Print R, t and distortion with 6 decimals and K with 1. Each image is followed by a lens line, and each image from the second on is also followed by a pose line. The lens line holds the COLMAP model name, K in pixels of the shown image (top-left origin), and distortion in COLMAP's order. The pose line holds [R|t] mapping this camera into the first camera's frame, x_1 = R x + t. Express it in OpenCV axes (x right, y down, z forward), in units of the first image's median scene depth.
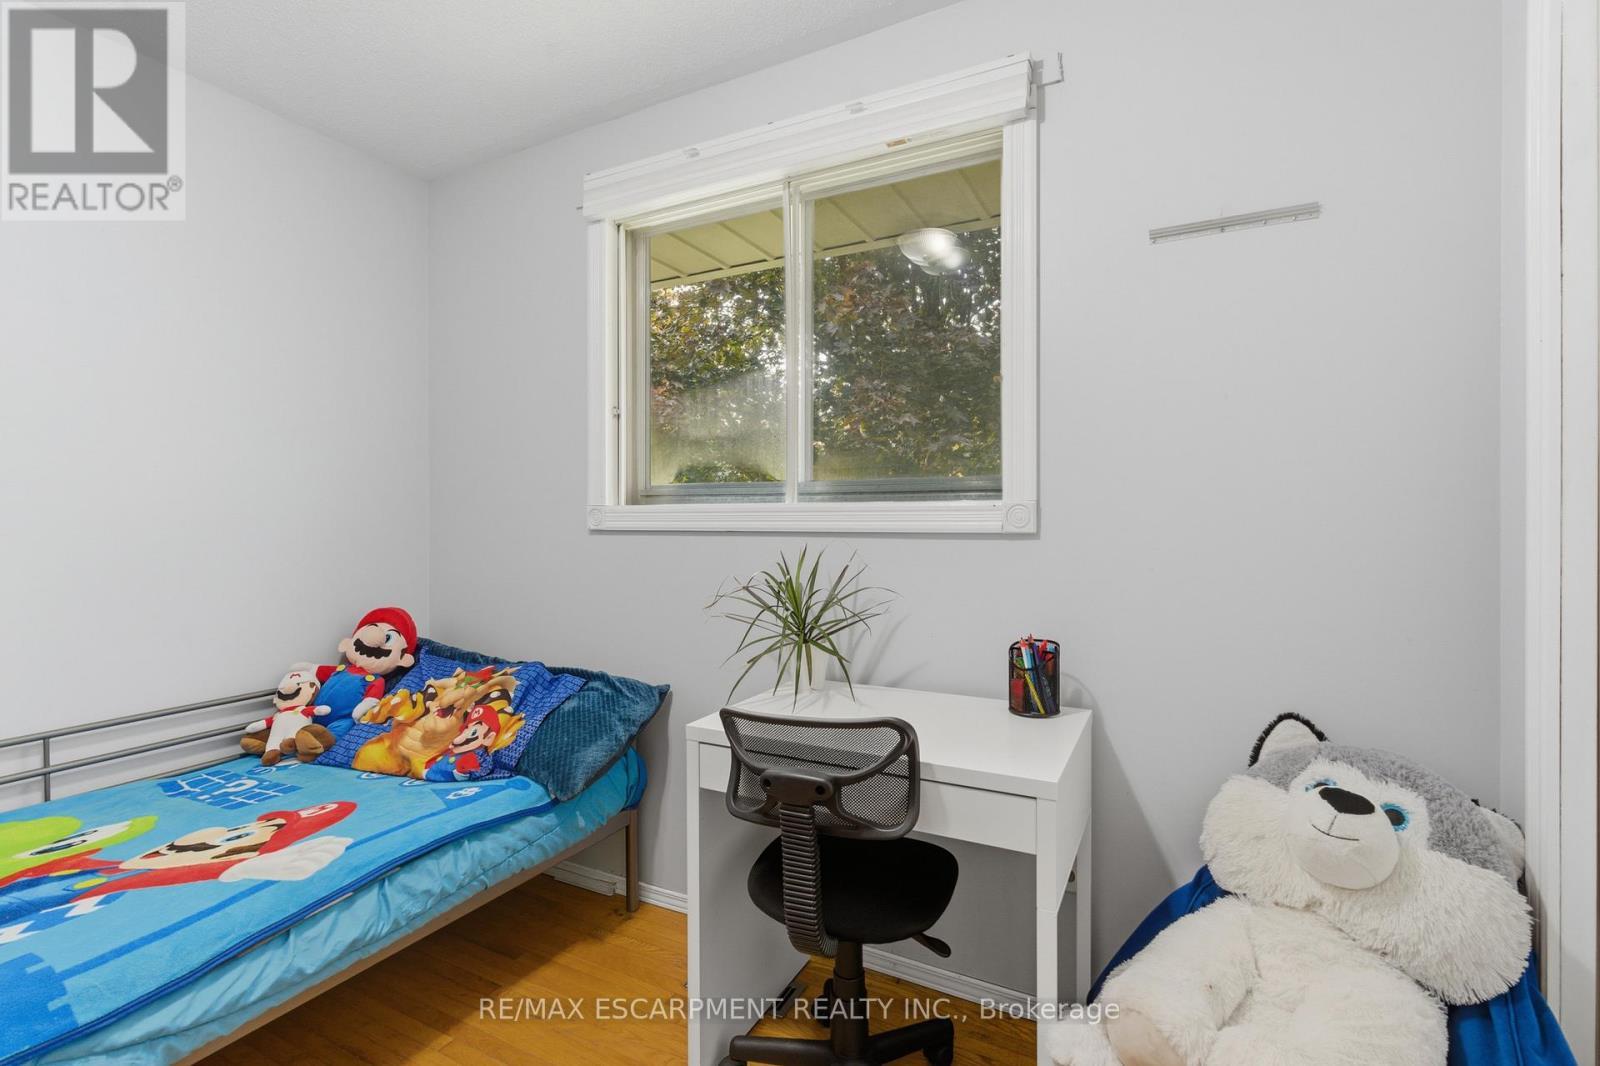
lens RADIAL K [[732.9, 0, 805.6], [0, 732.9, 527.1], [0, 0, 1]] dist [-0.000736, 0.001026]
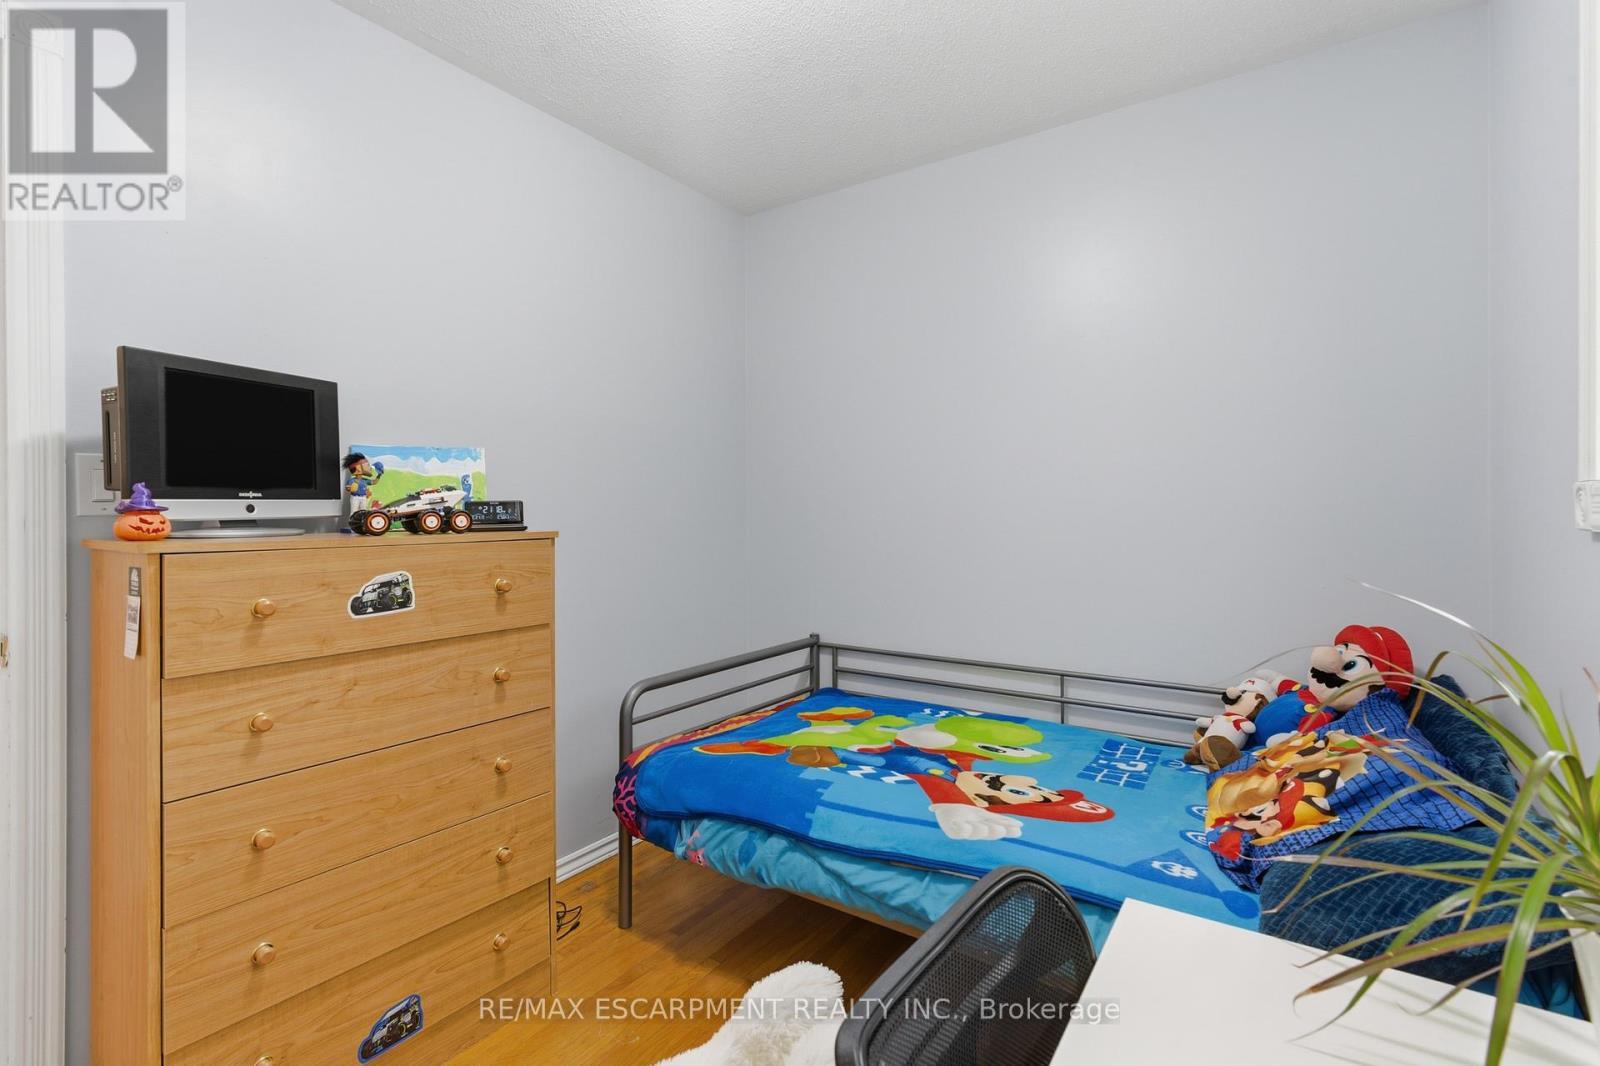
lens RADIAL K [[732.9, 0, 807.8], [0, 732.9, 521.3], [0, 0, 1]] dist [-0.000736, 0.001026]
pose [[-0.125087, 0.015751, -0.992021, 0.351236], [-0.002031, 0.999868, 0.016132, -0.011991], [0.992144, 0.004032, -0.125039, 0.751933]]
